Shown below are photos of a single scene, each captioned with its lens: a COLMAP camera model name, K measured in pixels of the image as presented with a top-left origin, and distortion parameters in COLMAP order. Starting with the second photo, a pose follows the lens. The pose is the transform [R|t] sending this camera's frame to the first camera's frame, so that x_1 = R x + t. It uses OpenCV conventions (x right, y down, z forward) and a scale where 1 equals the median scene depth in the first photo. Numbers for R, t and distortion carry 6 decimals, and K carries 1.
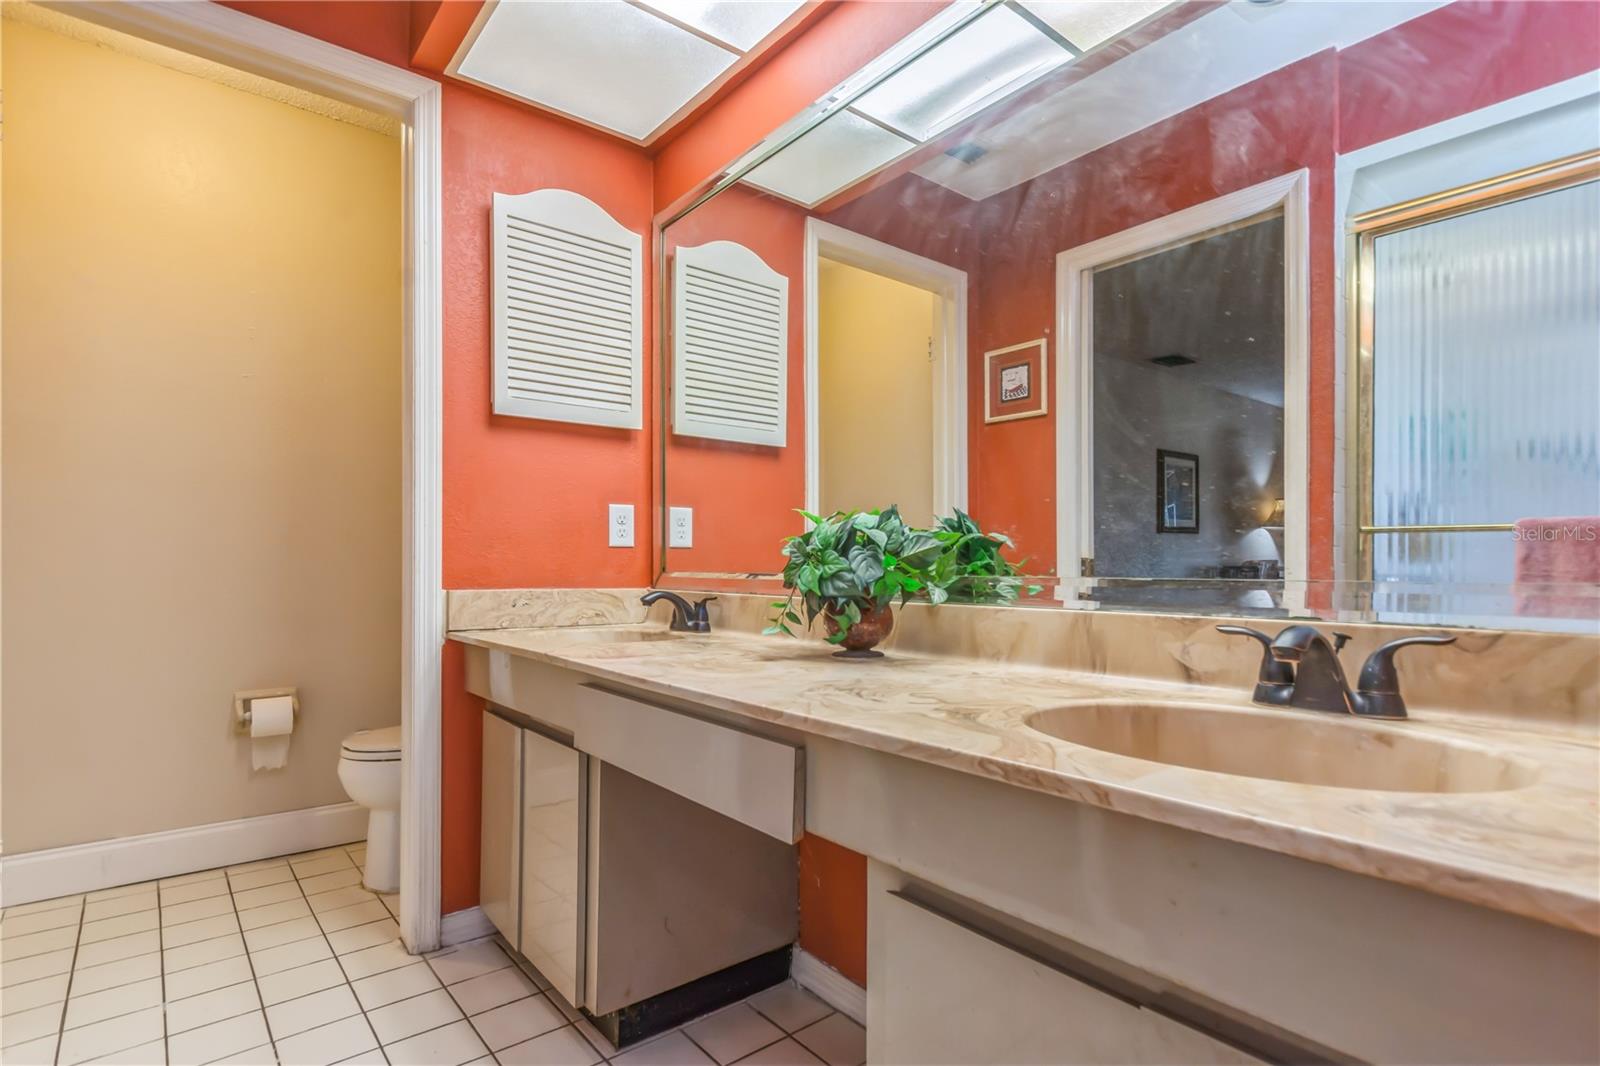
lens RADIAL K [[796.9, 0, 801.6], [0, 796.9, 558.3], [0, 0, 1]] dist [0.001882, -0.000618]
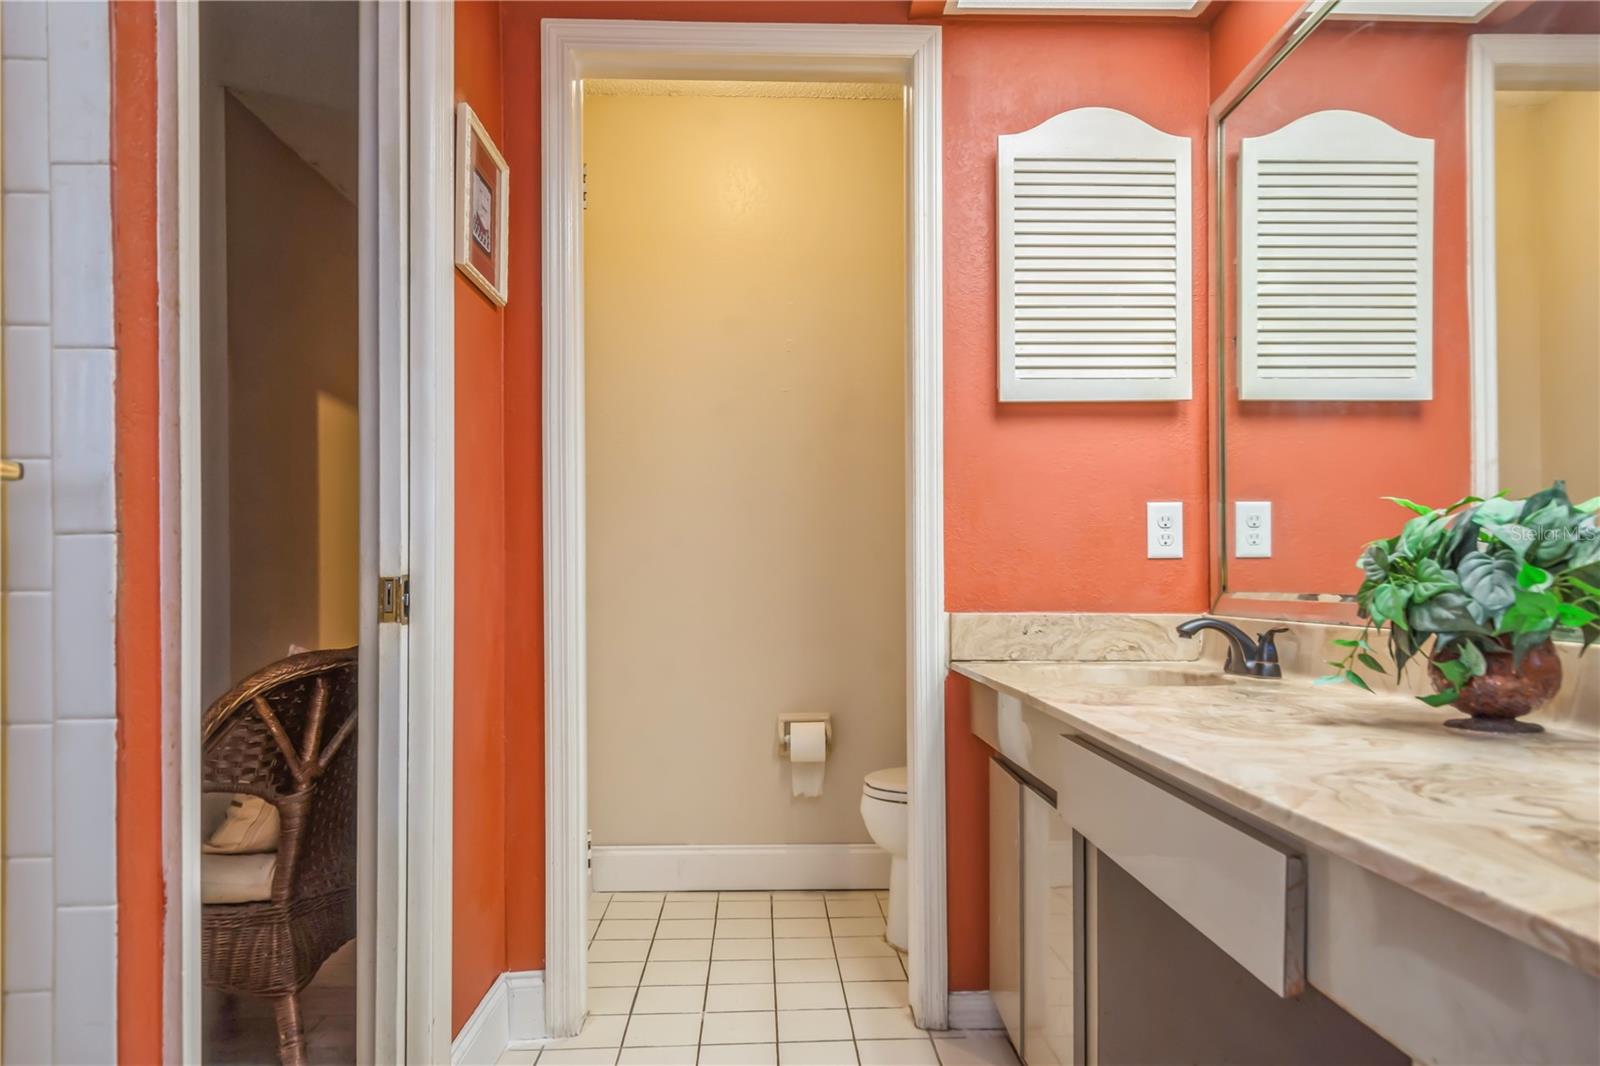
lens RADIAL K [[1014.8, 0, 799.3], [0, 1014.8, 569.6], [0, 0, 1]] dist [0.024975, -0.026089]
pose [[0.794917, -0.013102, -0.606577, 0.087657], [0.011561, 0.999912, -0.006447, -0.001718], [0.606608, -0.001888, 0.794999, 0.027592]]
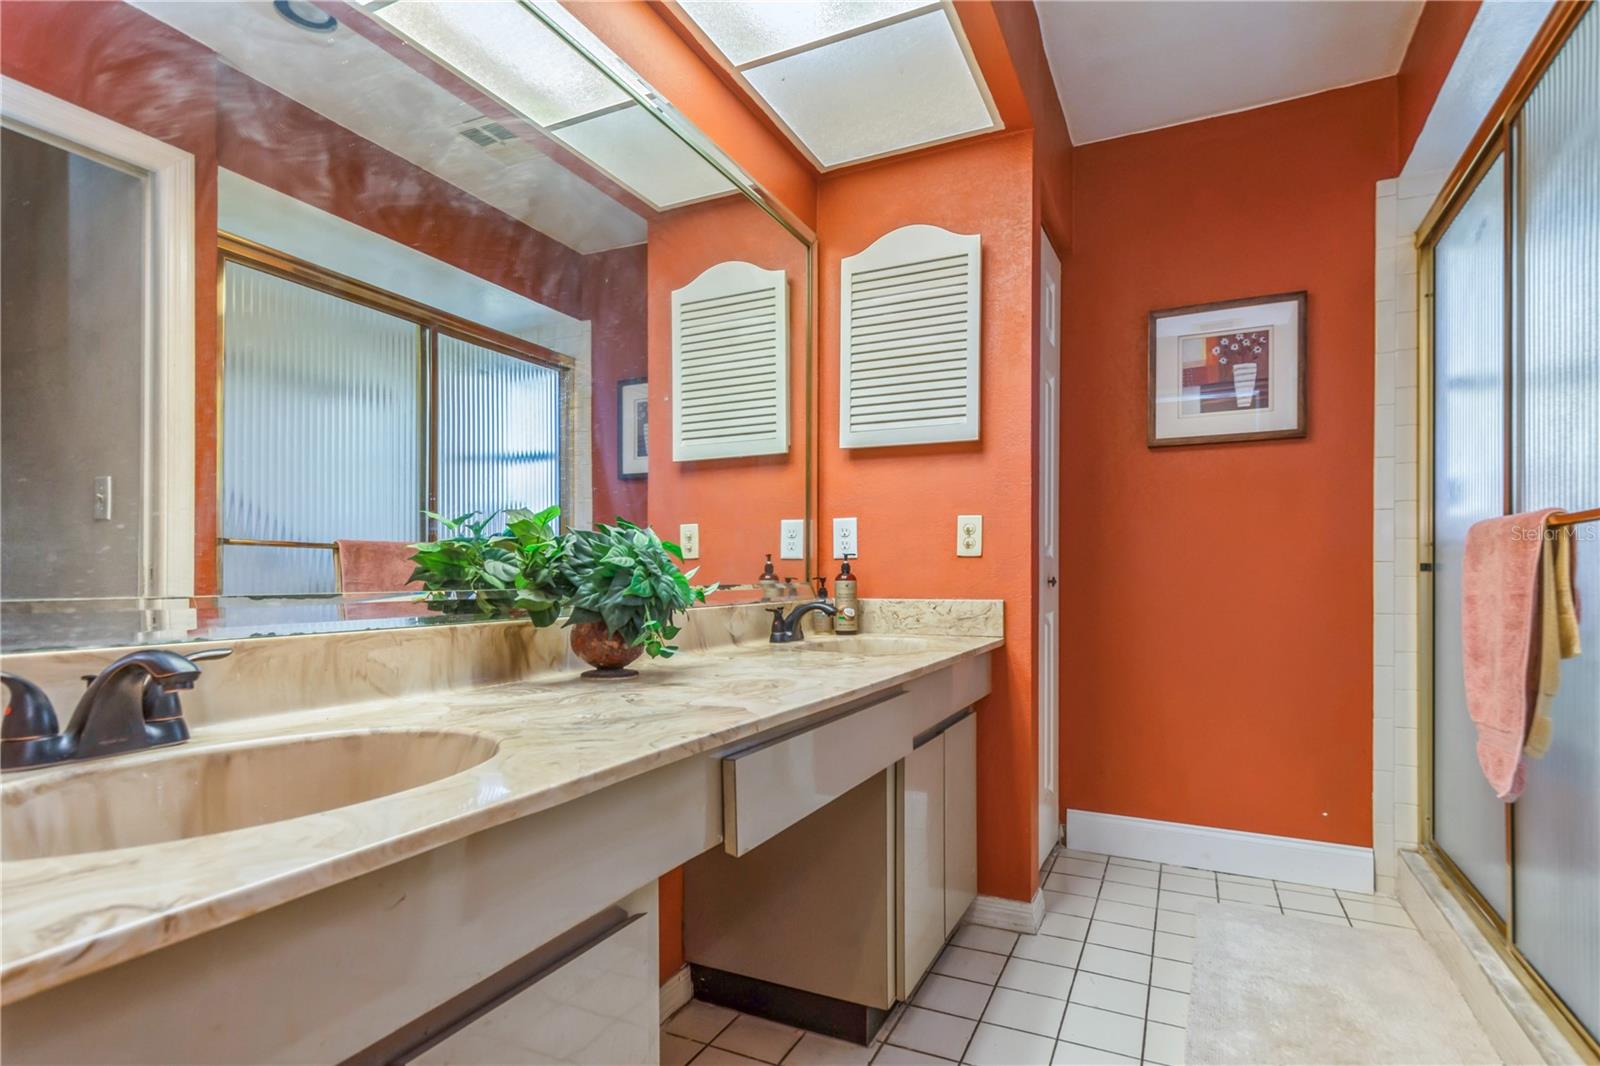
lens RADIAL K [[807.1, 0, 802.8], [0, 807.1, 569.2], [0, 0, 1]] dist [0.035705, -0.021268]
pose [[0.417331, -0.007579, -0.908723, 0.802998], [0.007213, 0.999961, -0.005028, 0.004284], [0.908726, -0.004456, 0.417369, 0.601874]]
